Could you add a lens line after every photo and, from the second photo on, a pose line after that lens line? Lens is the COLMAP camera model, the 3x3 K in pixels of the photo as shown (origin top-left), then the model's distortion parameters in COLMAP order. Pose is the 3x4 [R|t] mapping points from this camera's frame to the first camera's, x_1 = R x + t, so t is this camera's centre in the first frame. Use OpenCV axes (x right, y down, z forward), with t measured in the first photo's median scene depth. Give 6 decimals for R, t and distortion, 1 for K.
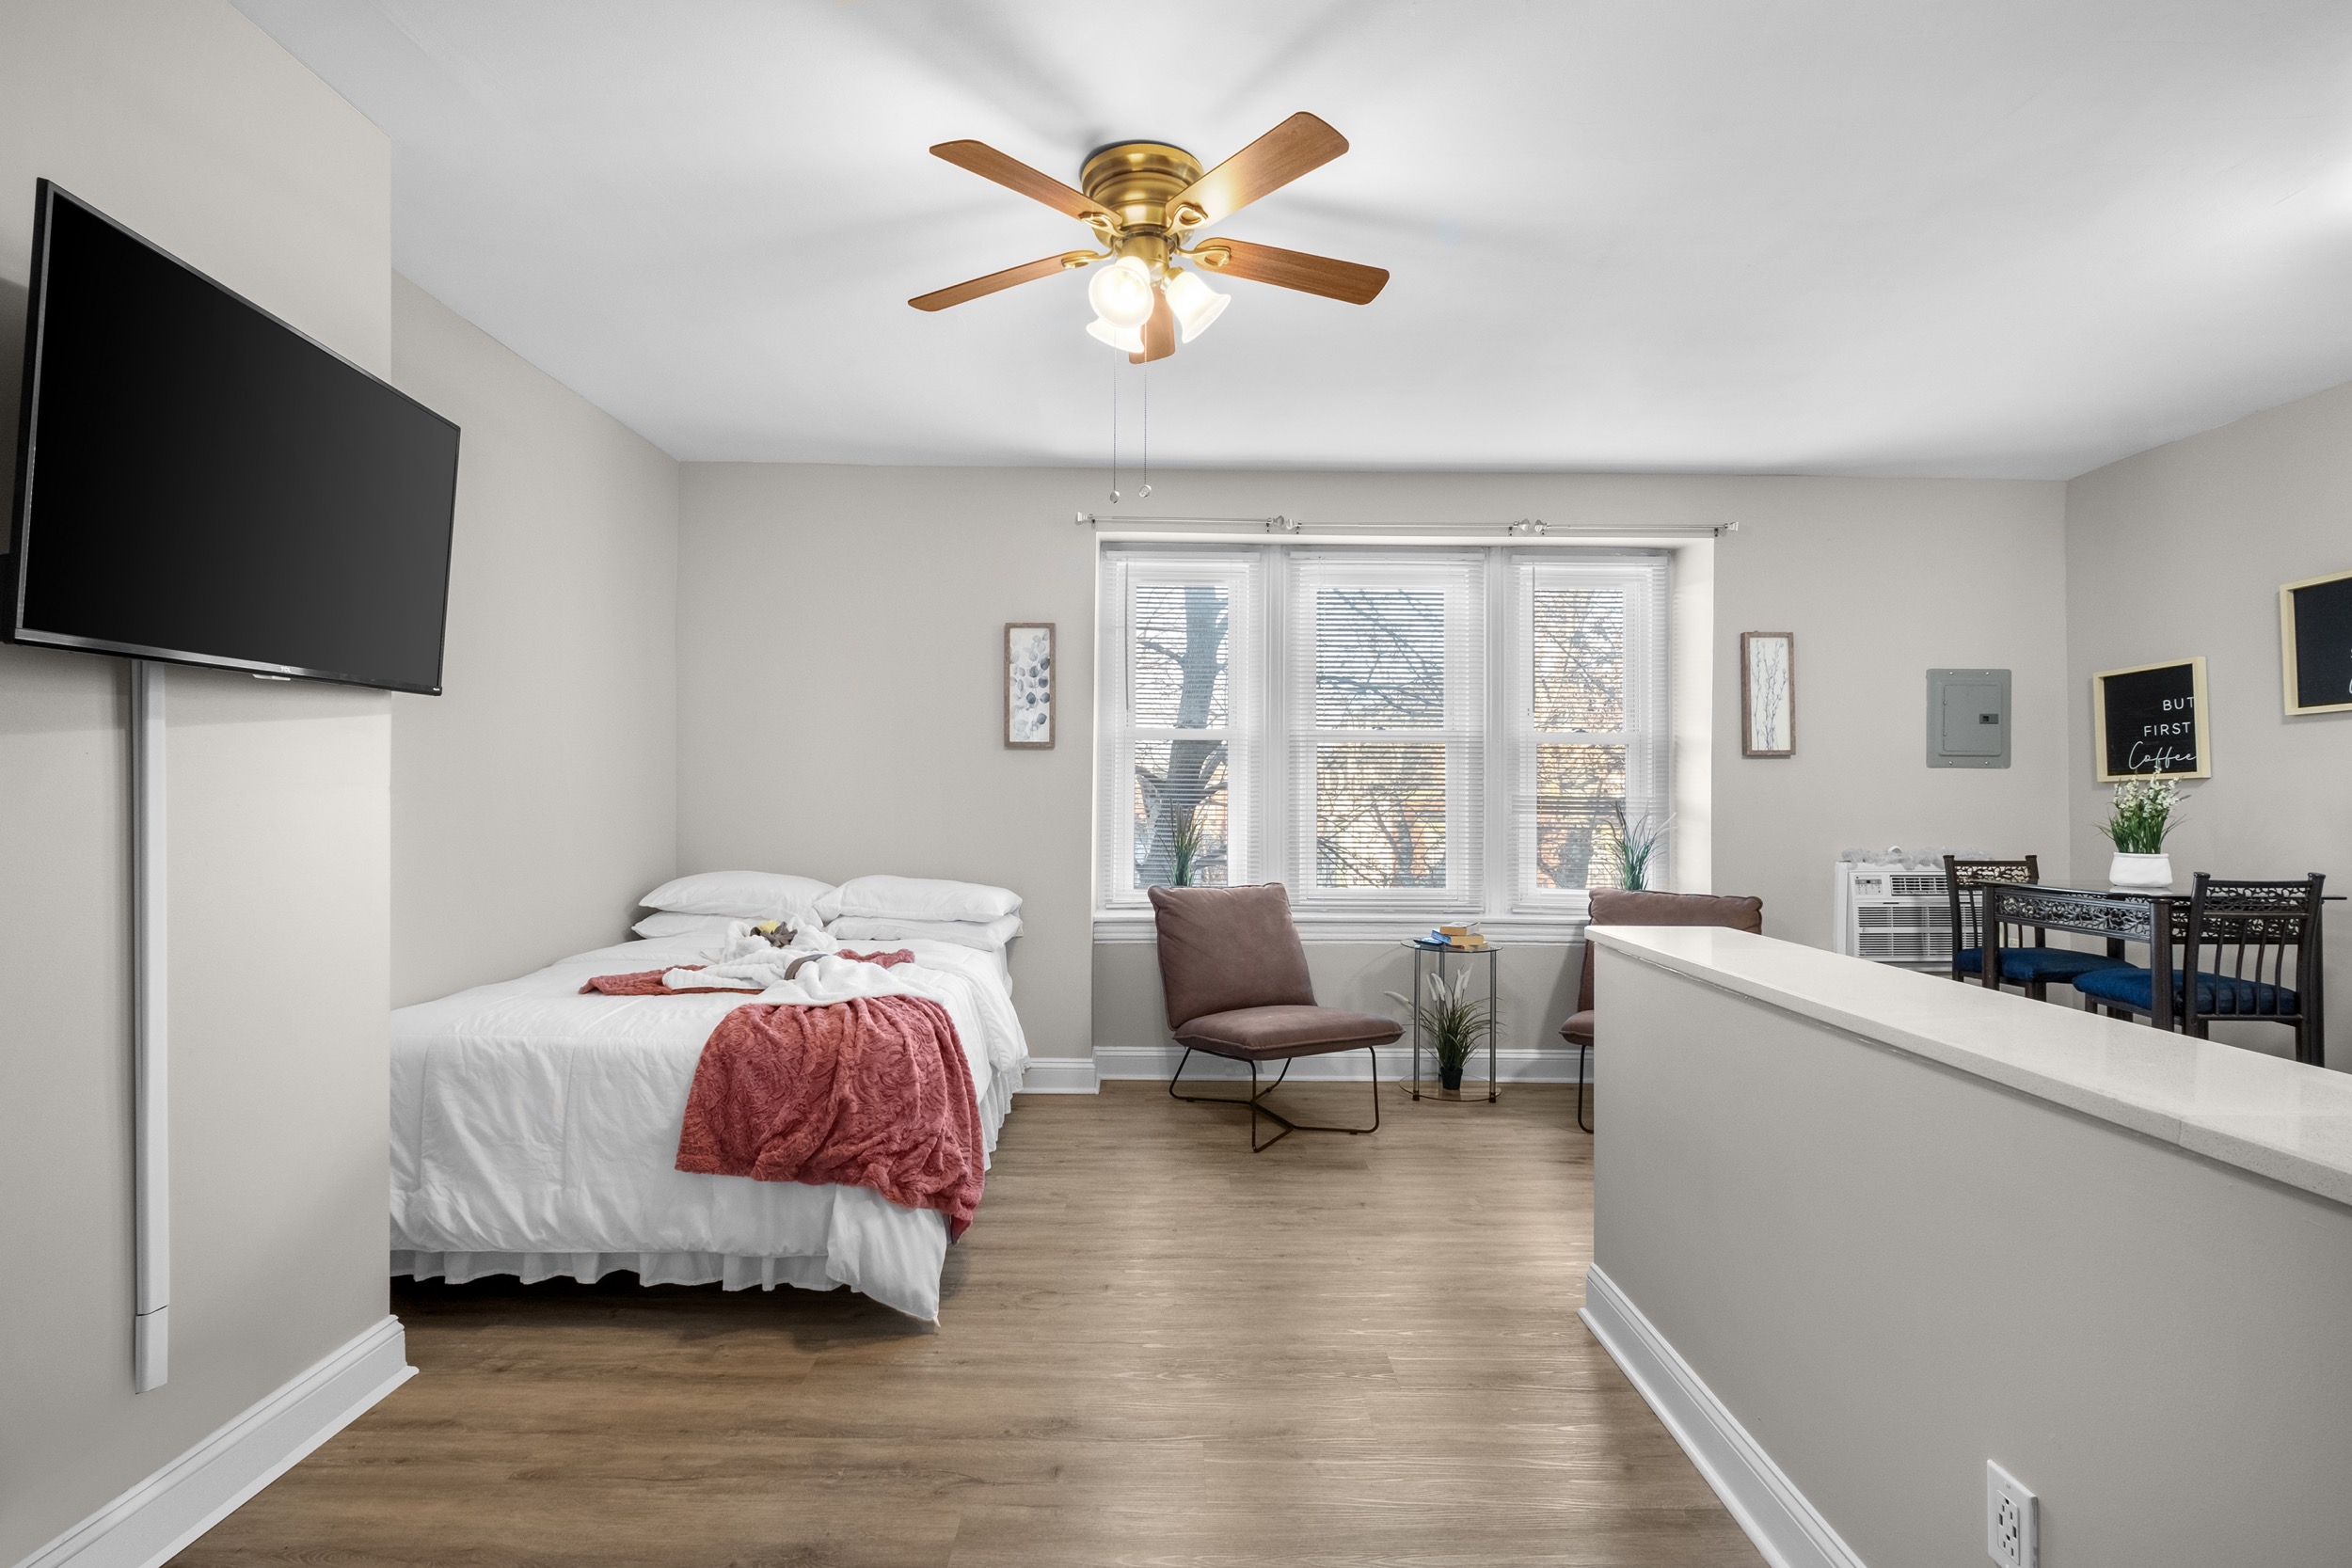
lens RADIAL K [[1047.3, 0, 1172.2], [0, 1047.3, 777.1], [0, 0, 1]] dist [-0.001061, -0.000911]
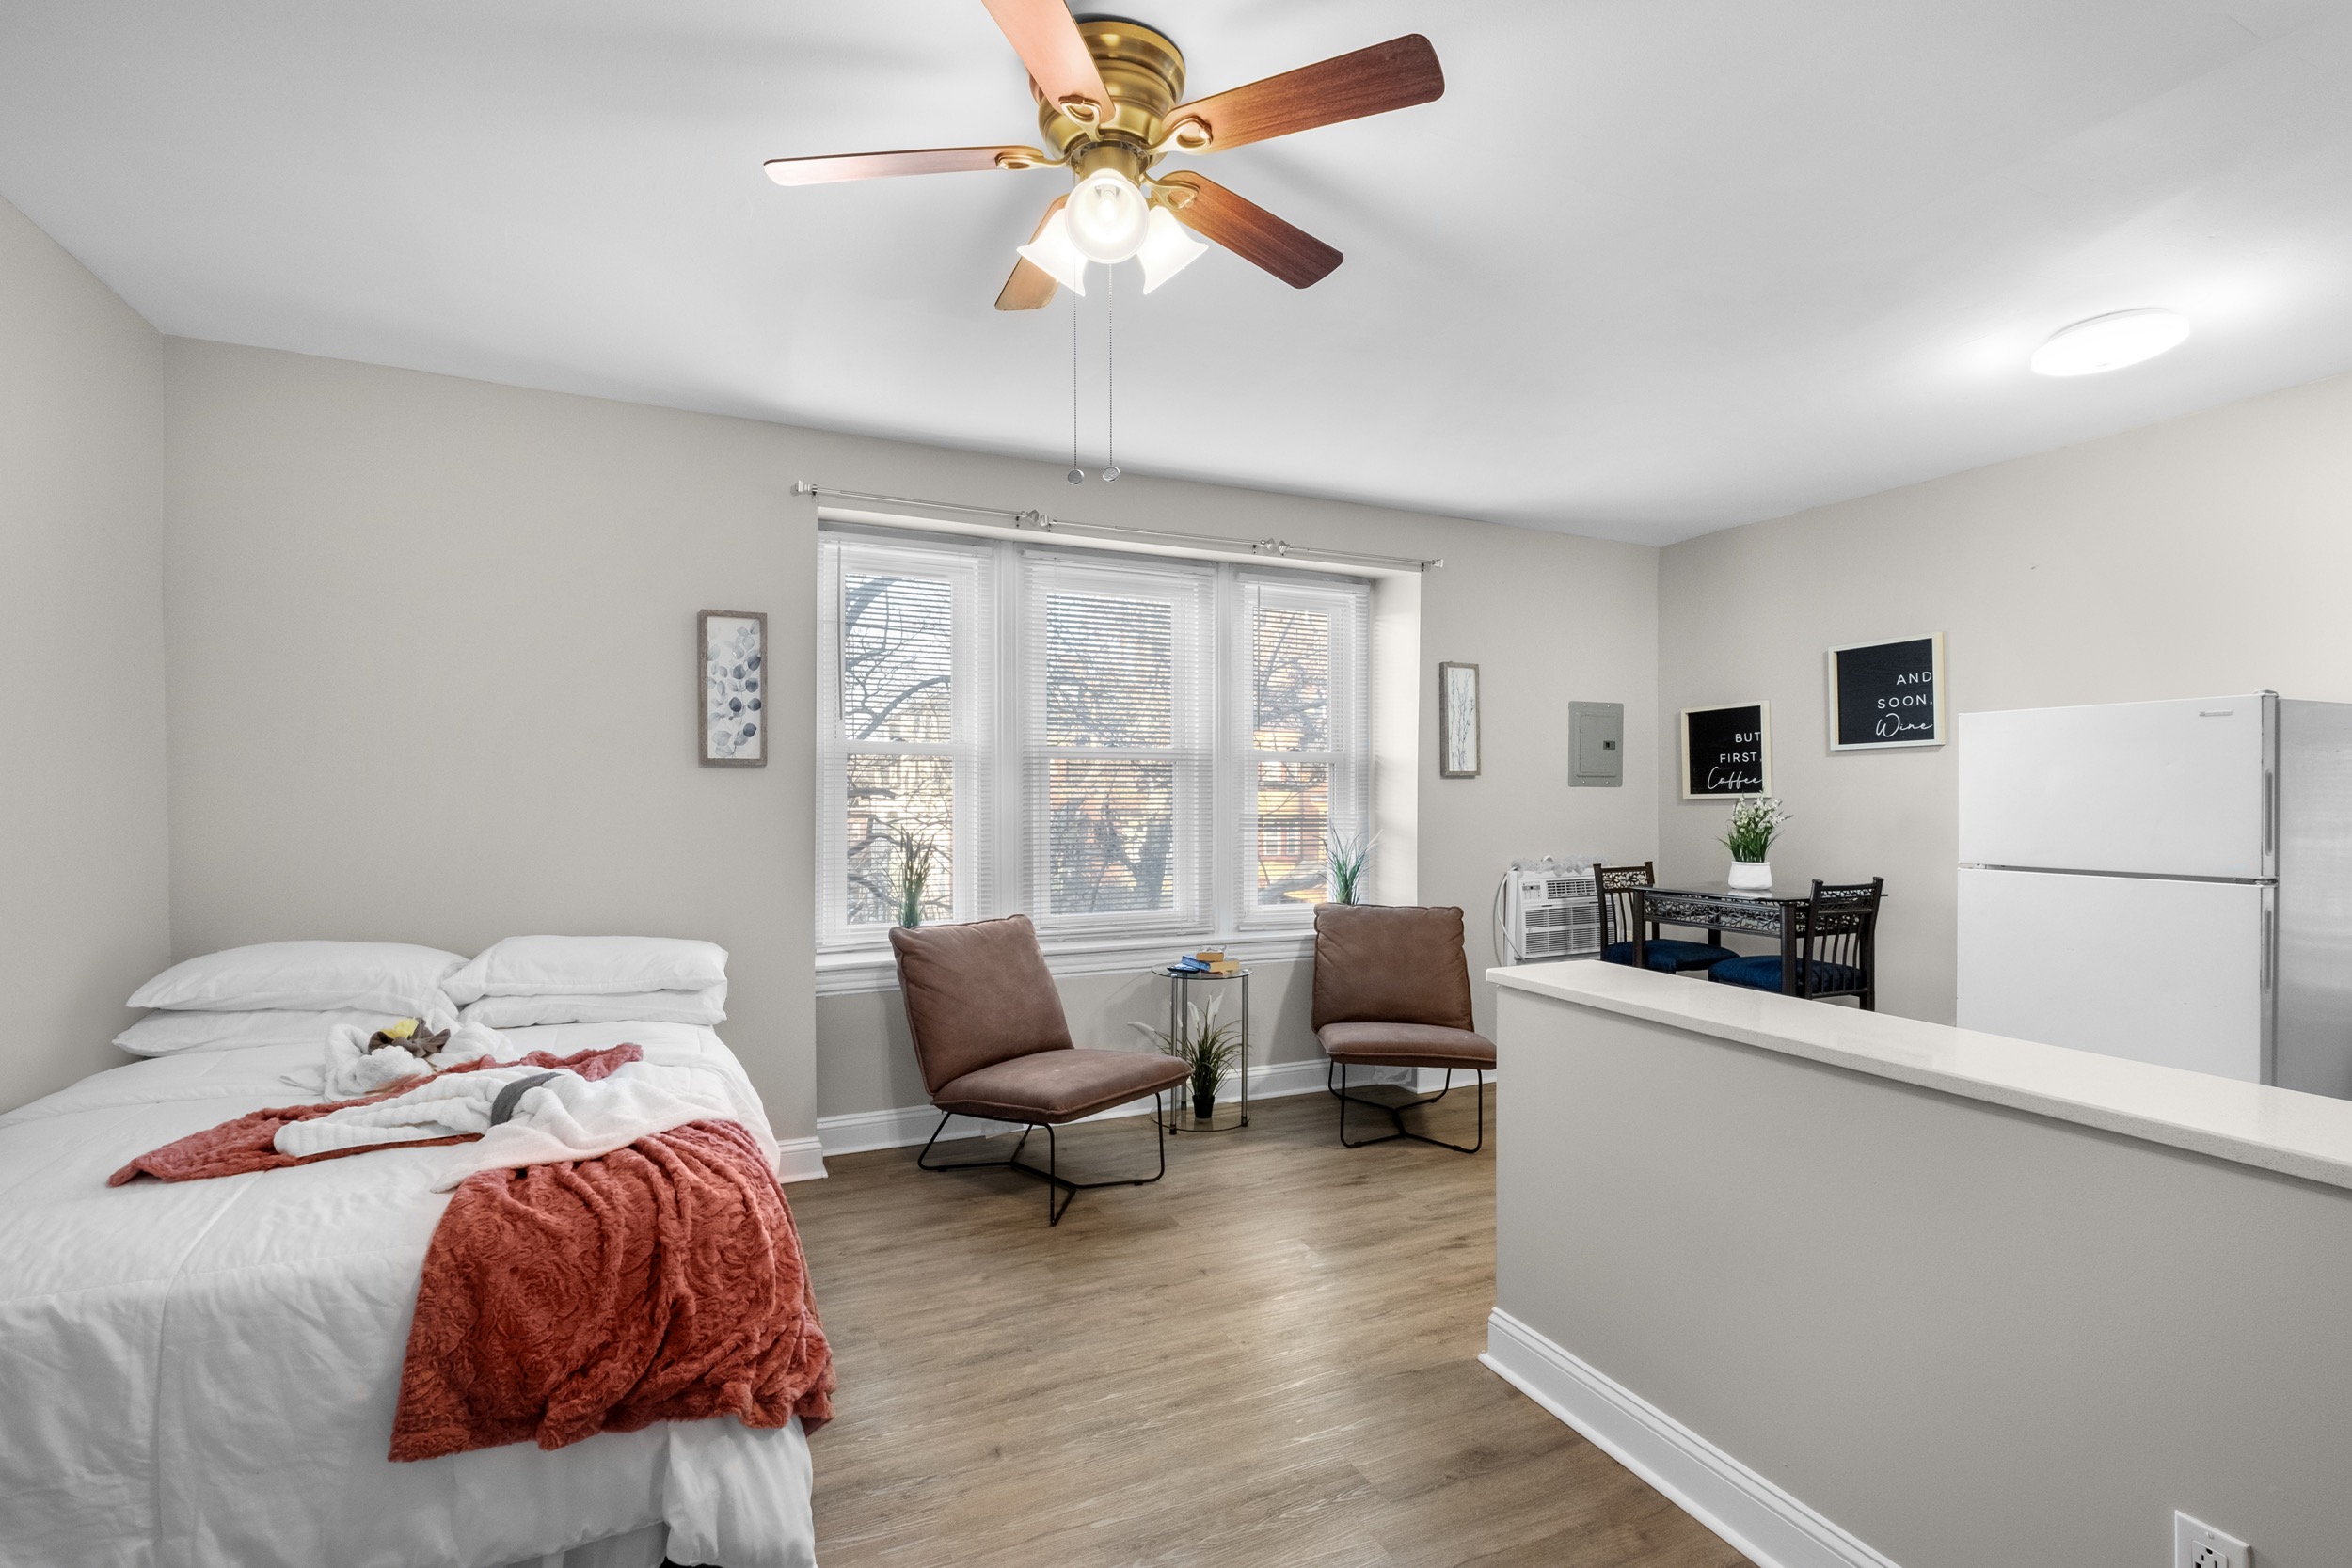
lens RADIAL K [[1040.1, 0, 1150.9], [0, 1040.1, 795.9], [0, 0, 1]] dist [0.000081, -0.000360]
pose [[0.917211, -0.006504, 0.398349, -0.178687], [-0.002700, 0.999742, 0.022541, -0.026335], [-0.398392, -0.021750, 0.916957, 0.147222]]
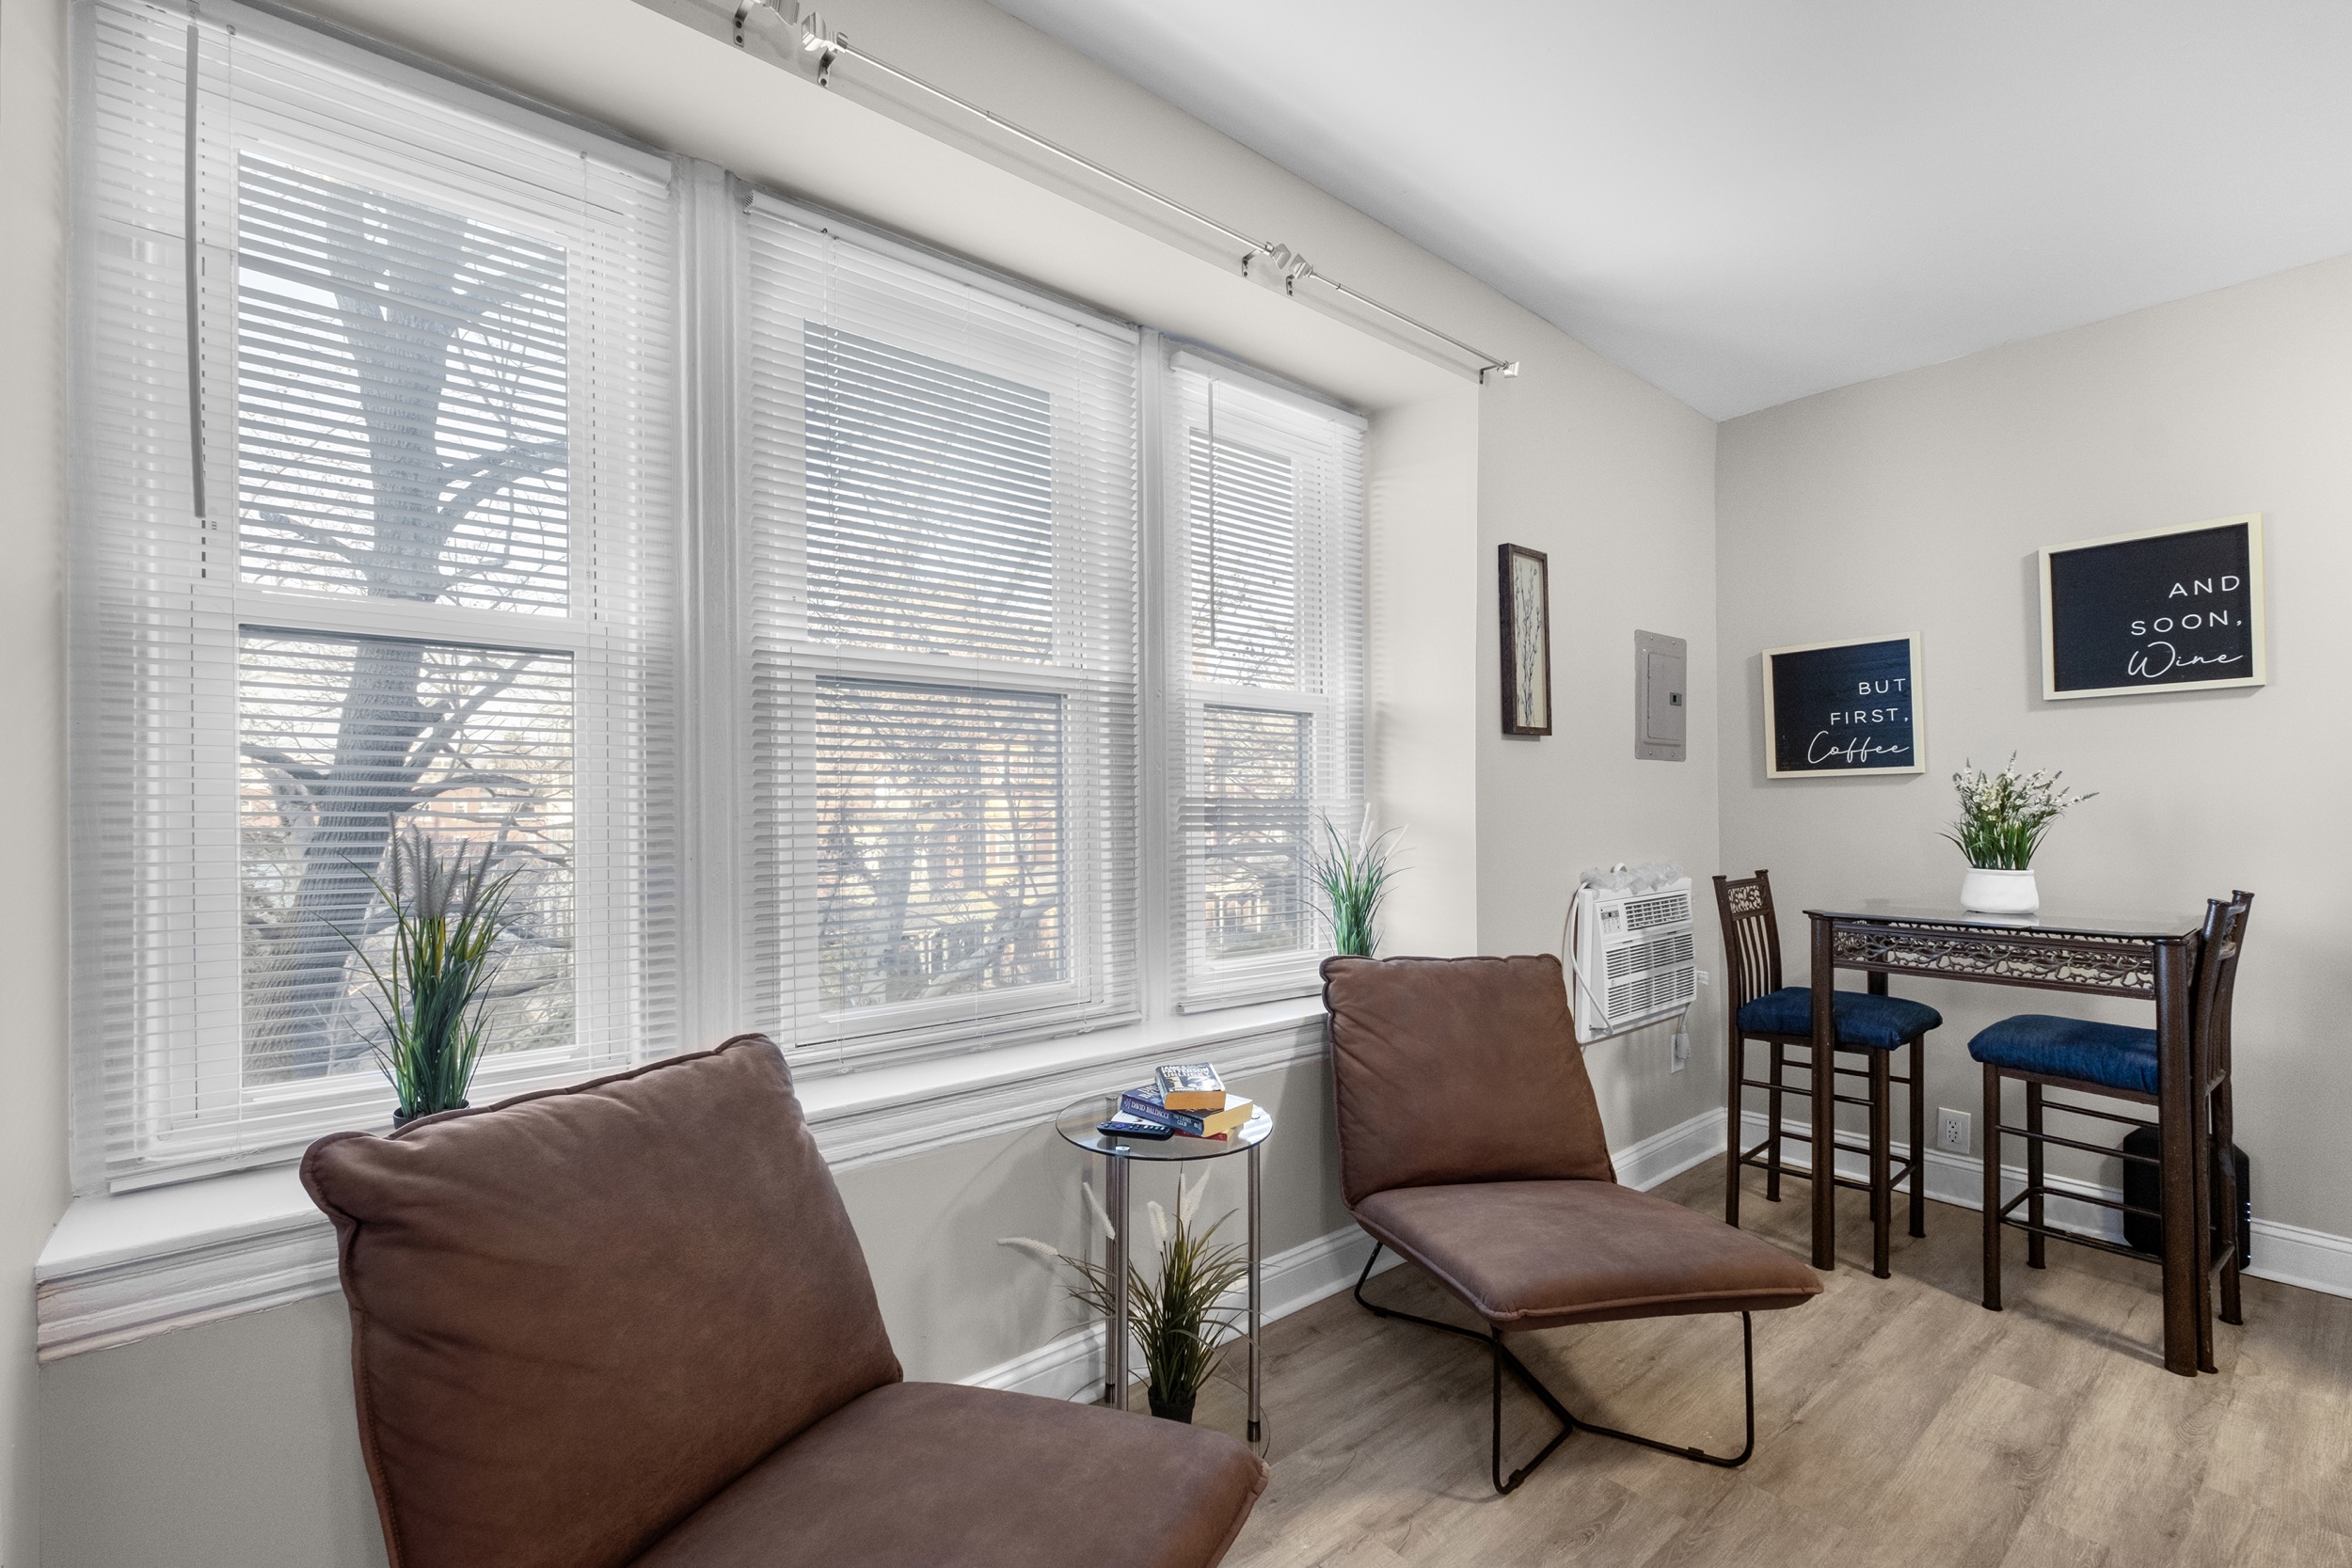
lens RADIAL K [[1024.7, 0, 1170.6], [0, 1024.7, 798.6], [0, 0, 1]] dist [-0.001080, -0.000258]
pose [[0.769673, -0.005688, 0.638413, -0.020009], [-0.006269, 0.999845, 0.016466, 0.011124], [-0.638408, -0.016676, 0.769518, 0.720033]]
